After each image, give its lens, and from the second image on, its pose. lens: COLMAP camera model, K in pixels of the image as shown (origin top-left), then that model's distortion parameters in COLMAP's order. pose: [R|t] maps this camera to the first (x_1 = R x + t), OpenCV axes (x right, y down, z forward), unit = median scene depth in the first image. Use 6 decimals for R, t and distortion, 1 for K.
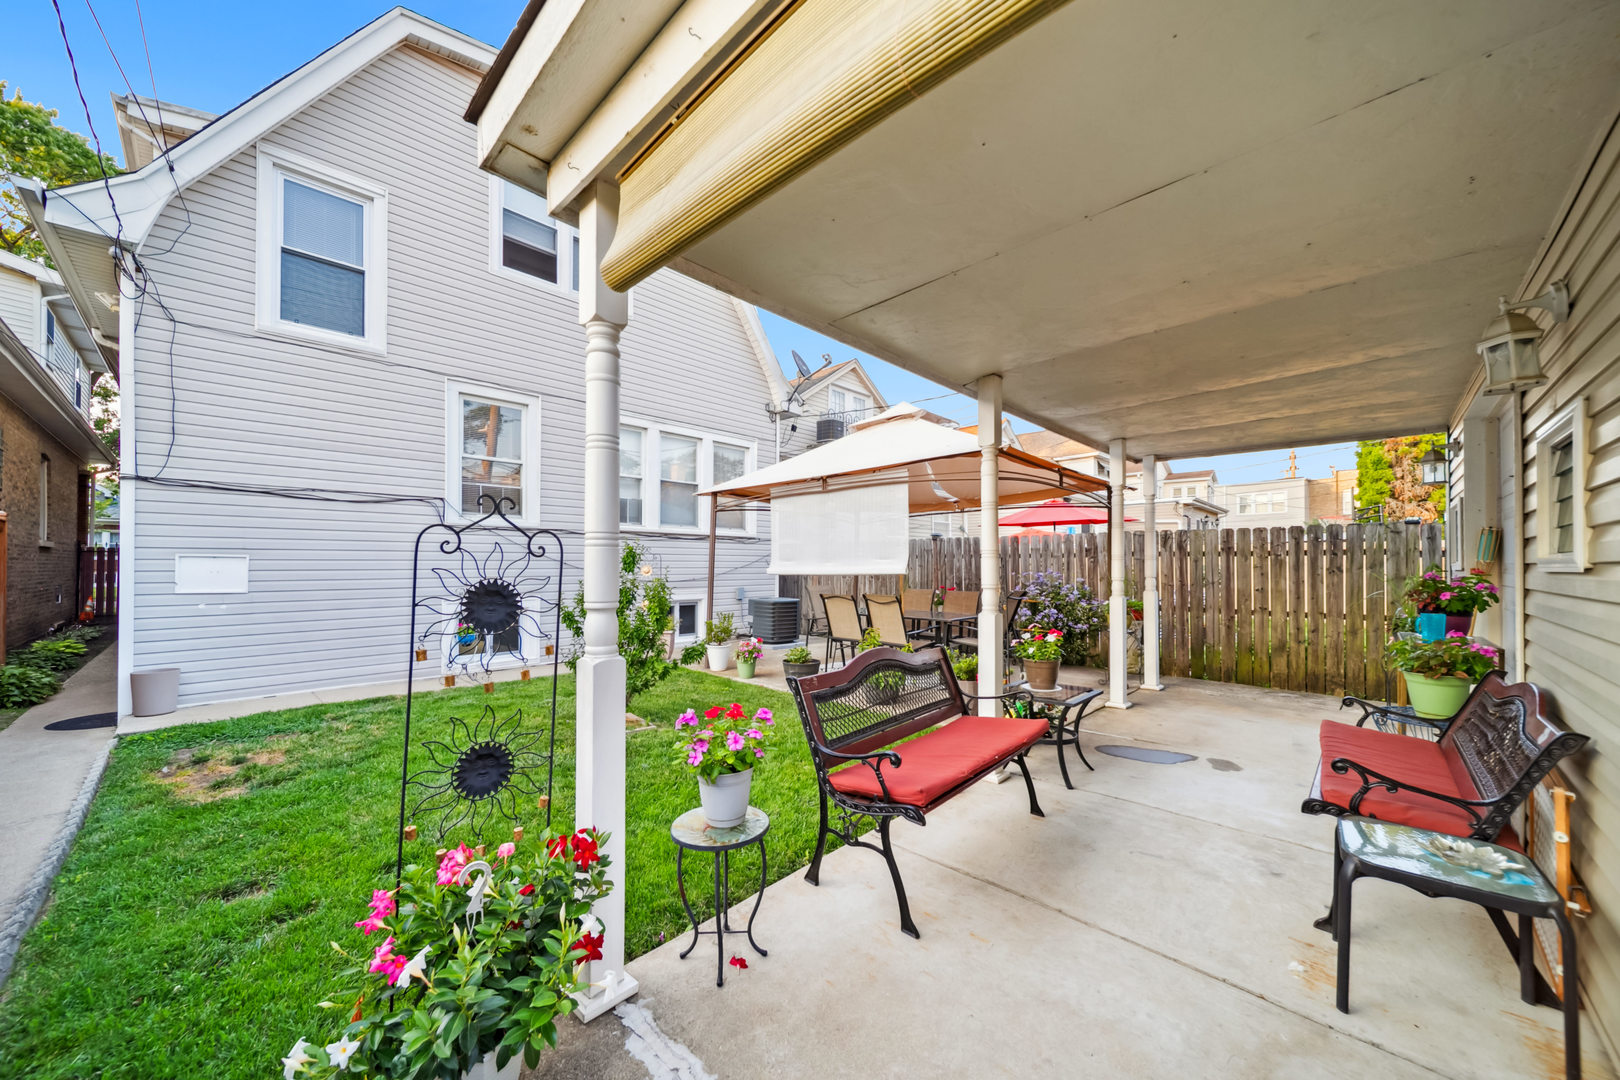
lens RADIAL K [[589.3, 0, 813.3], [0, 589.3, 555.8], [0, 0, 1]] dist [0.005015, -0.002019]
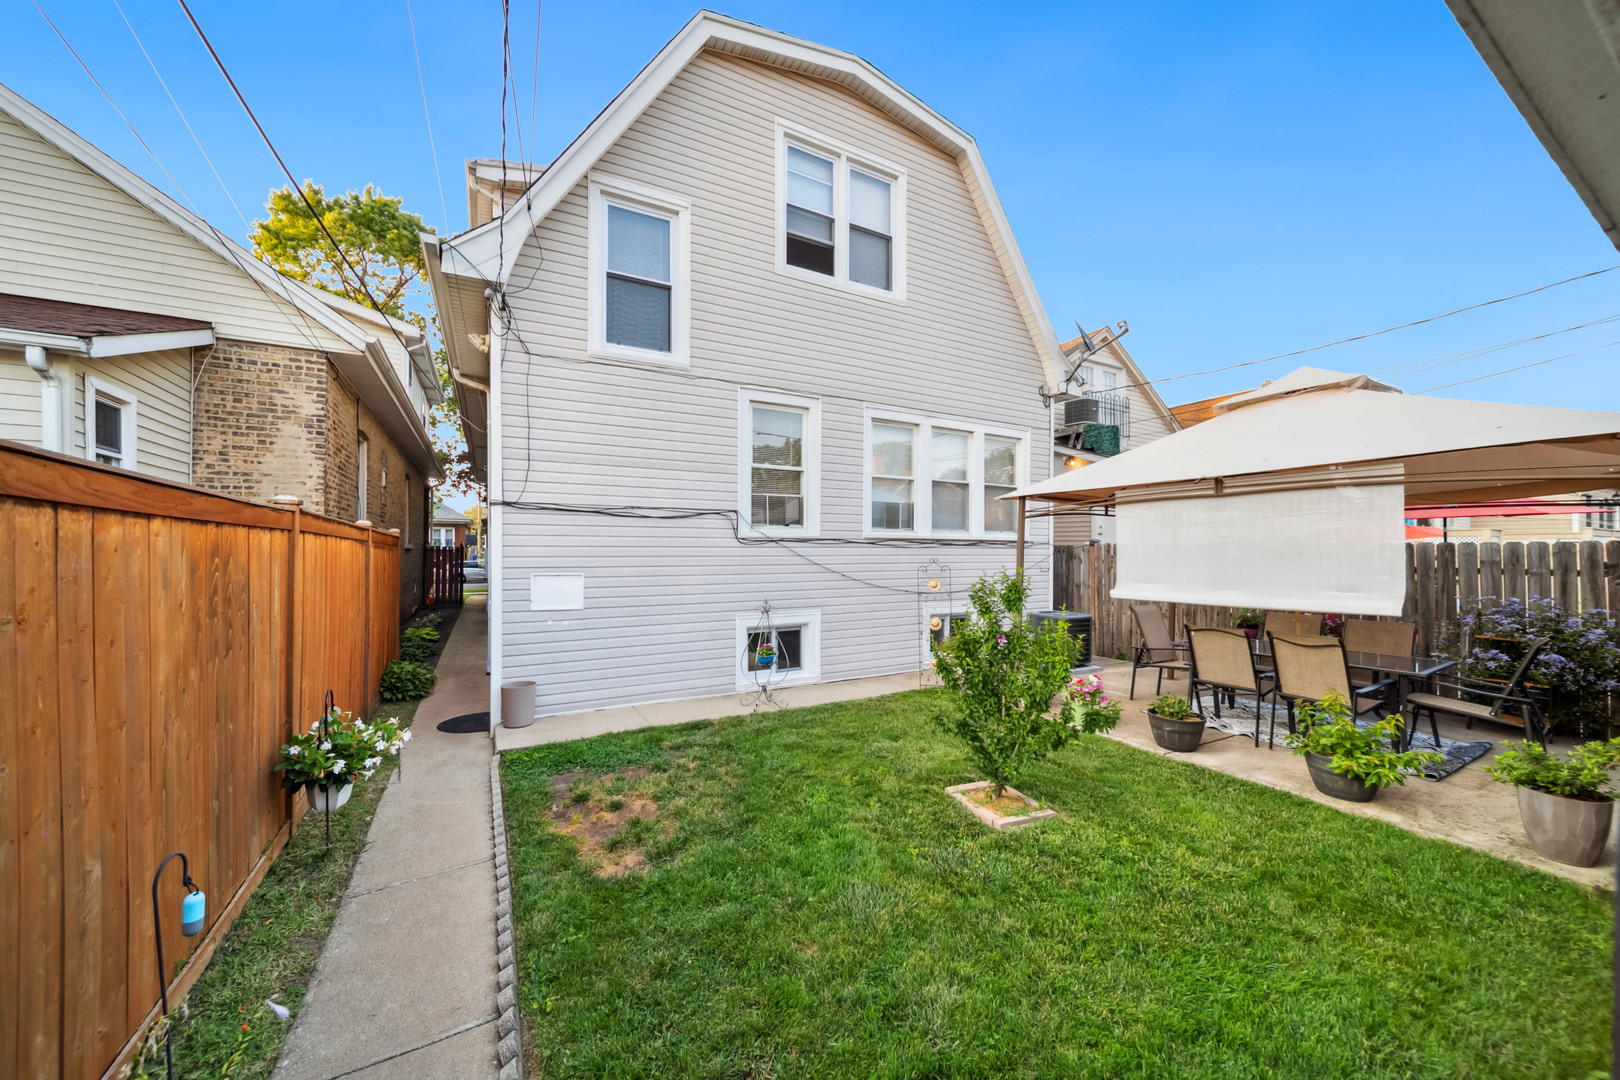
lens RADIAL K [[589.3, 0, 810.8], [0, 589.3, 544.0], [0, 0, 1]] dist [0.005015, -0.002019]
pose [[0.956131, -0.003512, -0.292919, -0.244681], [0.004185, 0.999990, 0.001670, -0.047416], [0.292910, -0.002822, 0.956136, 0.115001]]
